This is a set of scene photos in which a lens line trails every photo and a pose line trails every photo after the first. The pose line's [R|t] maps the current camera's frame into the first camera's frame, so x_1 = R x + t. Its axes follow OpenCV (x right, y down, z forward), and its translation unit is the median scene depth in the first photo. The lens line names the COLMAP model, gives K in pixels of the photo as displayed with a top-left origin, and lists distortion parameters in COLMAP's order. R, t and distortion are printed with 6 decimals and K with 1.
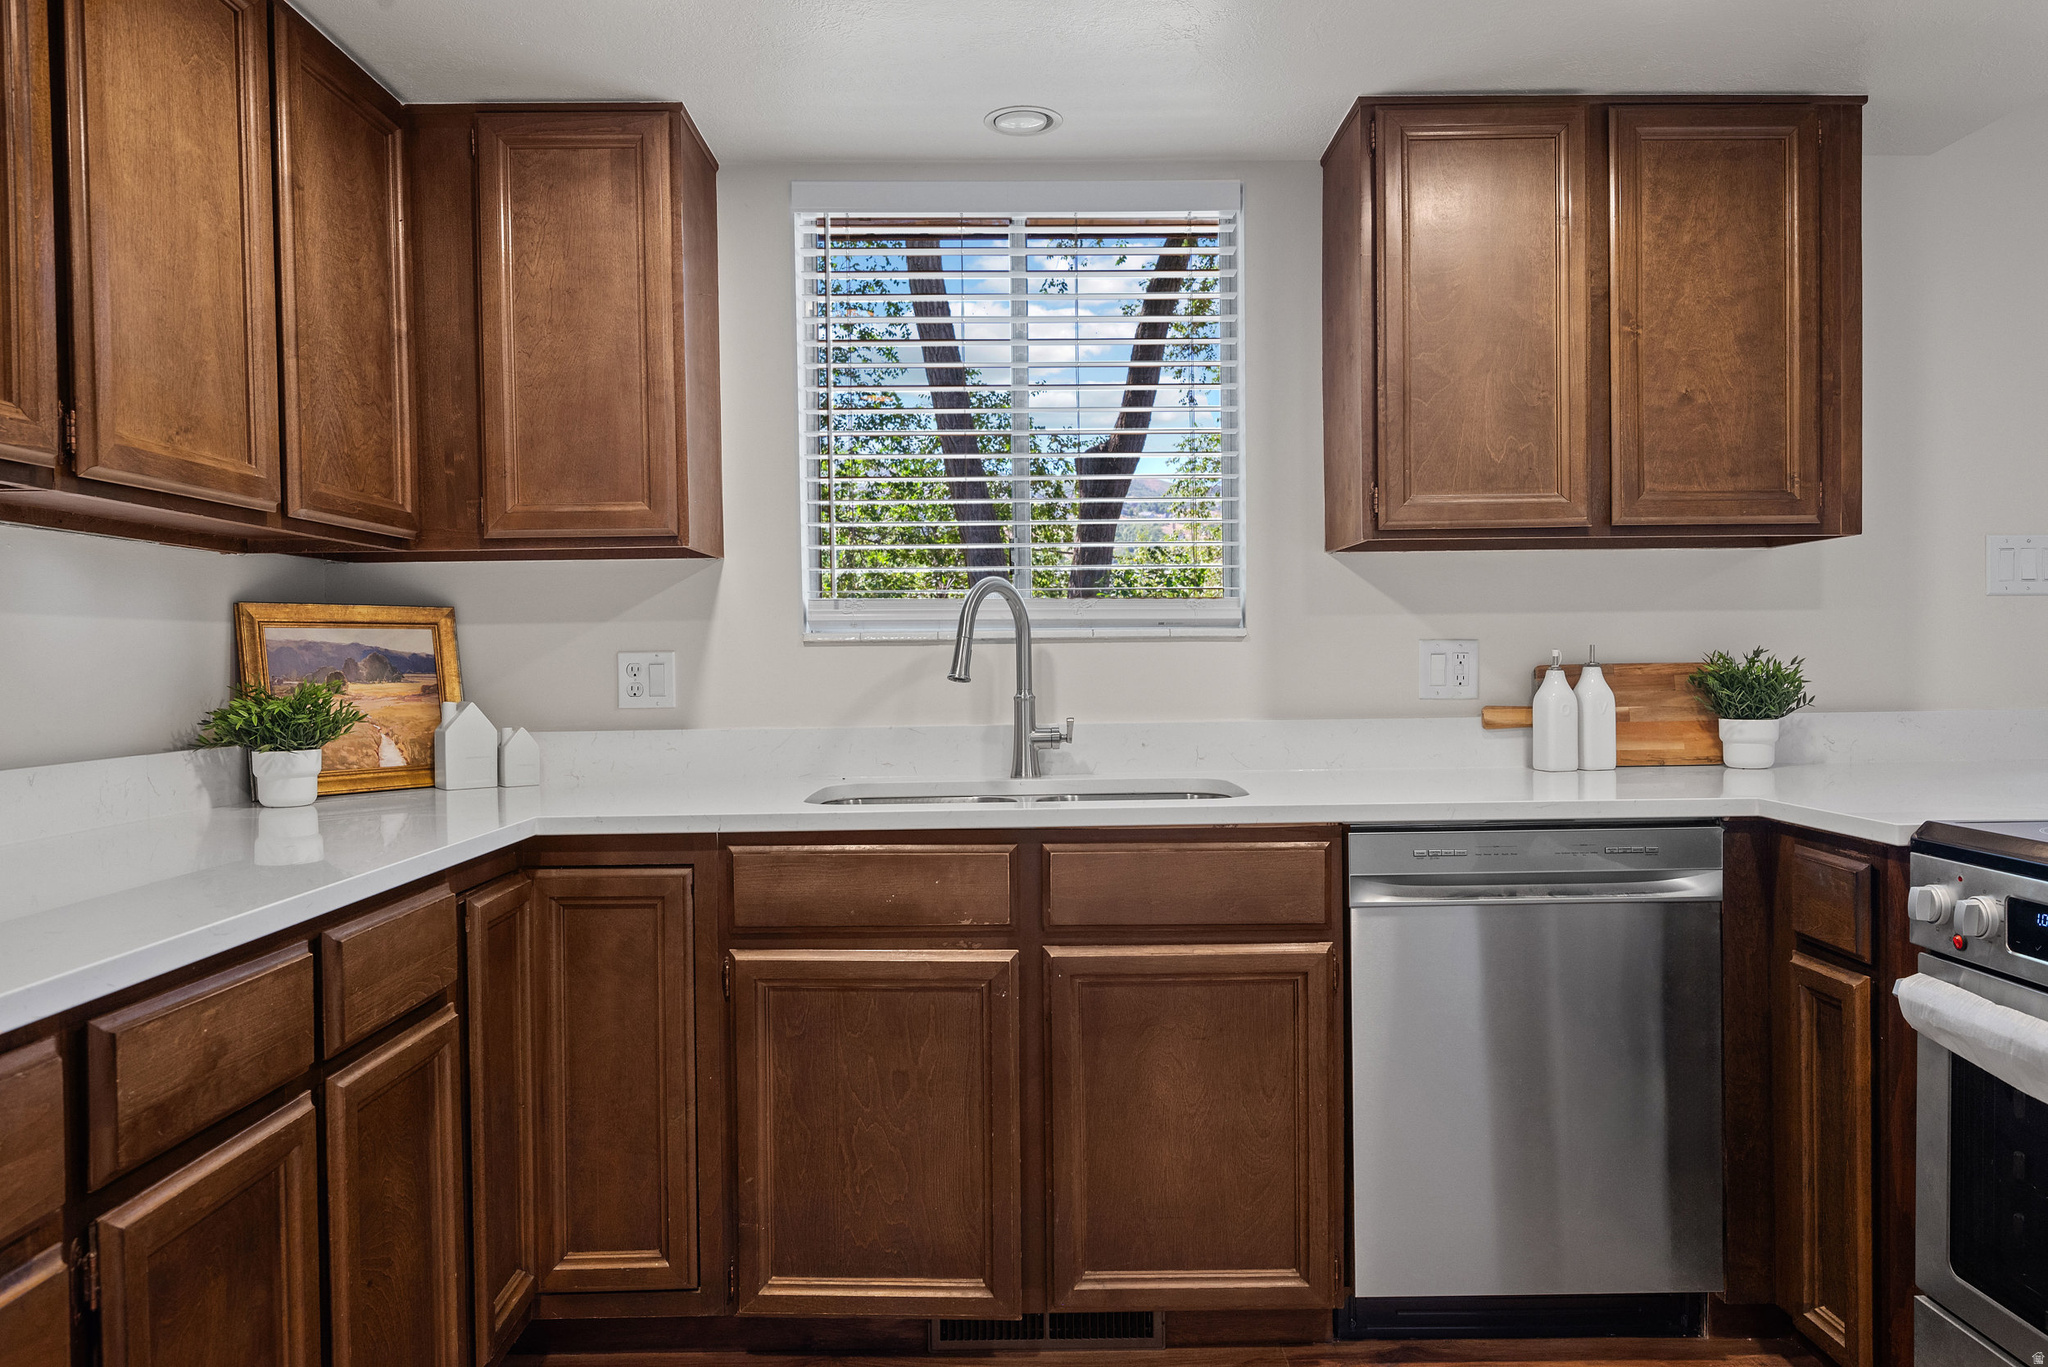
lens RADIAL K [[1388.1, 0, 1024.2], [0, 1388.1, 687.9], [0, 0, 1]] dist [-0.000503, -0.003536]
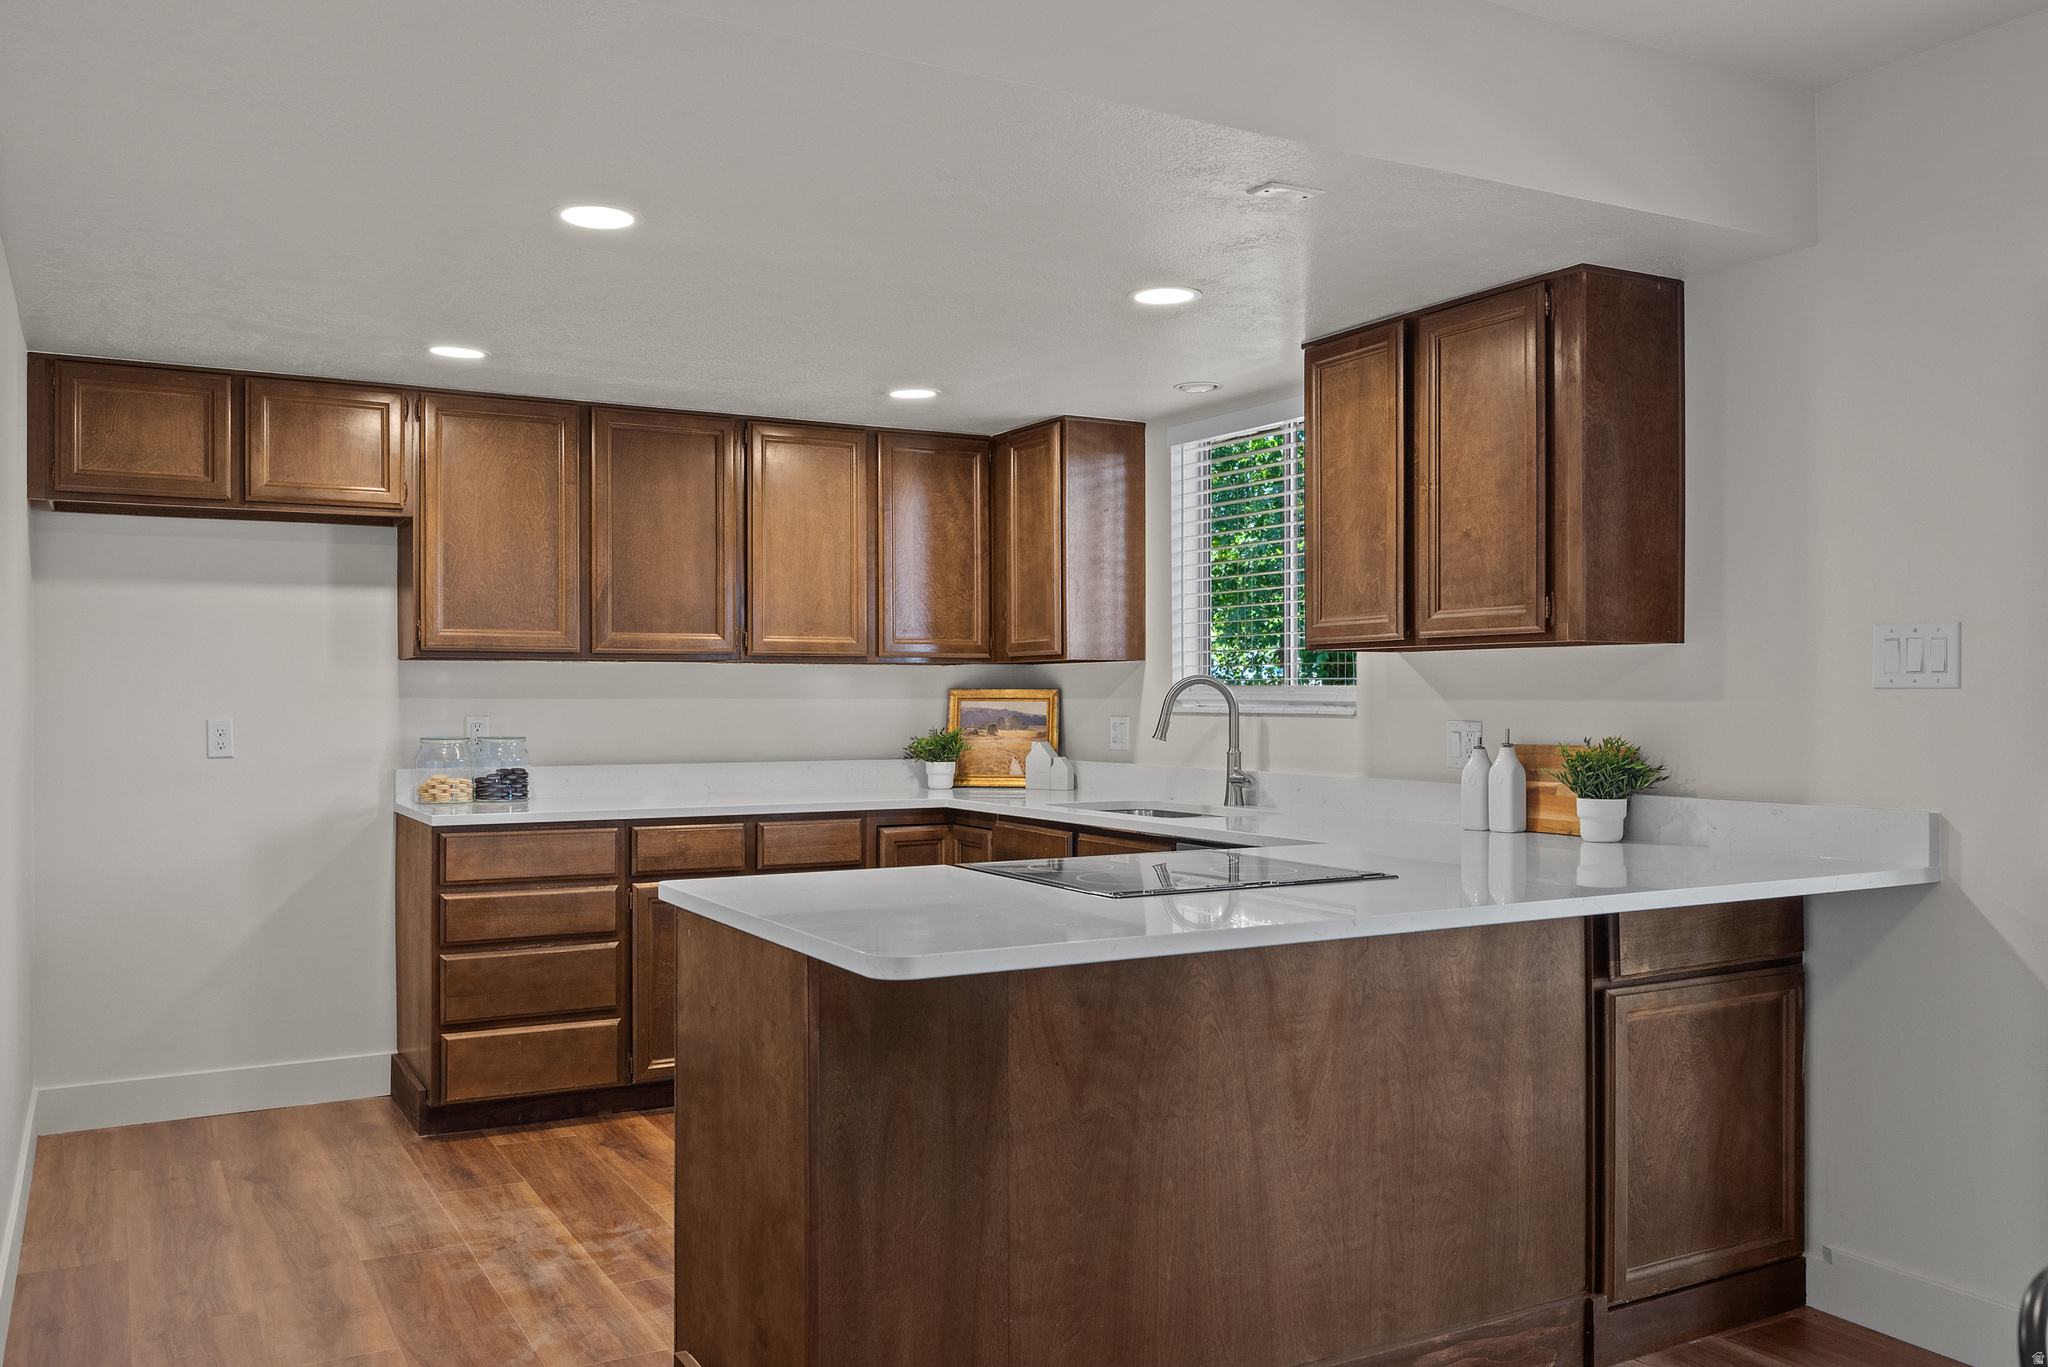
lens RADIAL K [[1596.1, 0, 1027.4], [0, 1596.1, 700.9], [0, 0, 1]] dist [-0.005624, -0.003604]
pose [[0.483739, 0.014104, -0.875099, 1.594720], [-0.025566, 0.999671, 0.001979, -0.053373], [0.874839, 0.021415, 0.483941, -0.042128]]
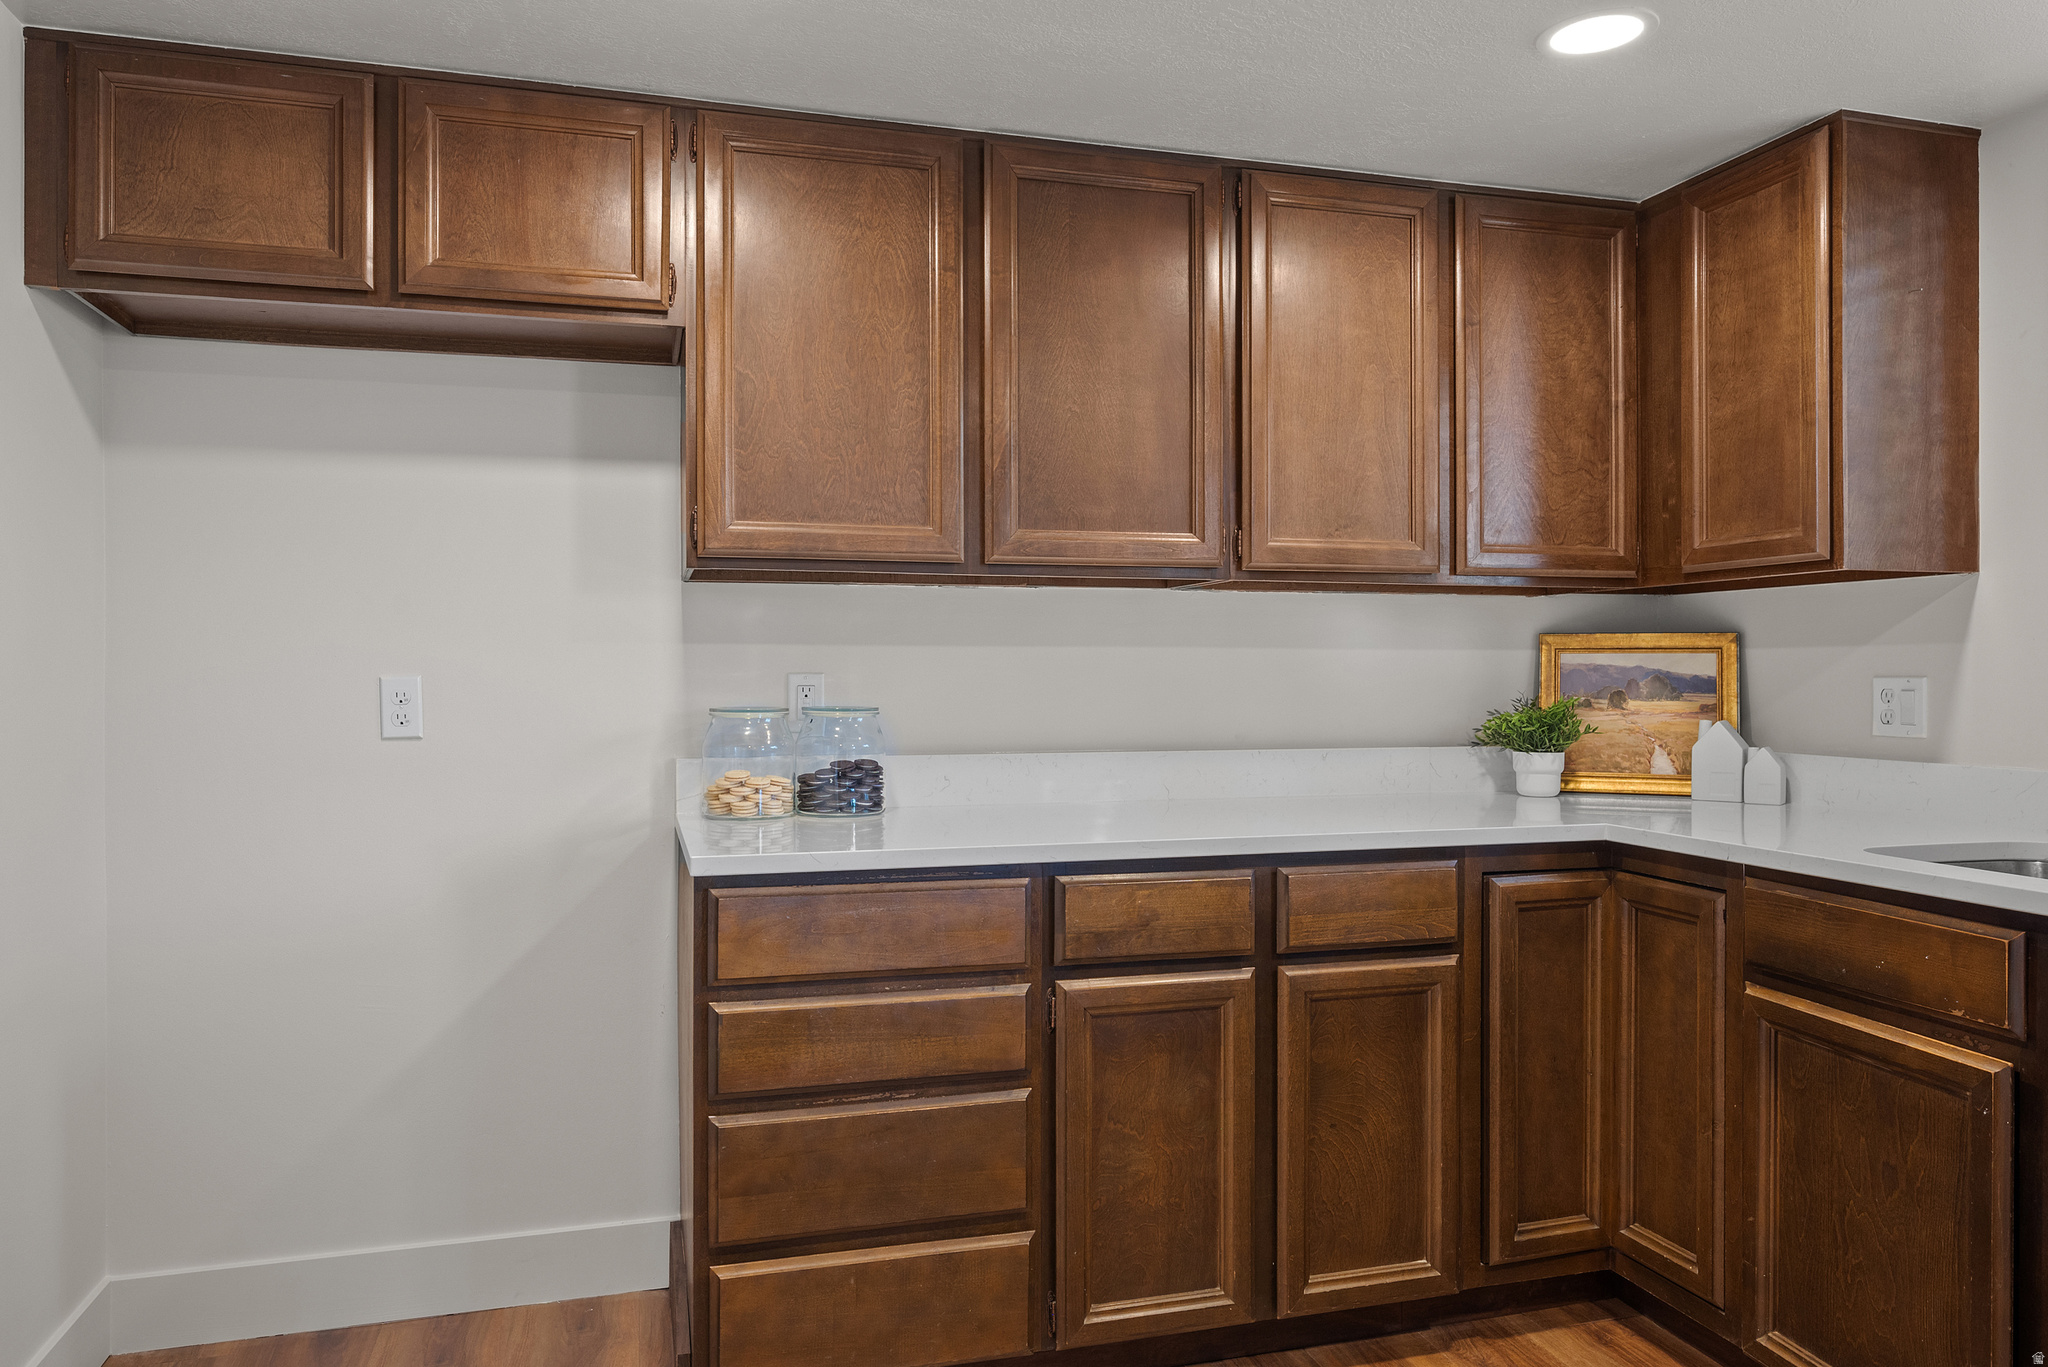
lens RADIAL K [[1373.8, 0, 1034.9], [0, 1373.8, 674.7], [0, 0, 1]] dist [-0.004704, -0.000308]
pose [[0.268378, 0.015845, -0.963183, 0.539956], [-0.025136, 0.999639, 0.009441, -0.025117], [0.962986, 0.021677, 0.268679, 0.218761]]
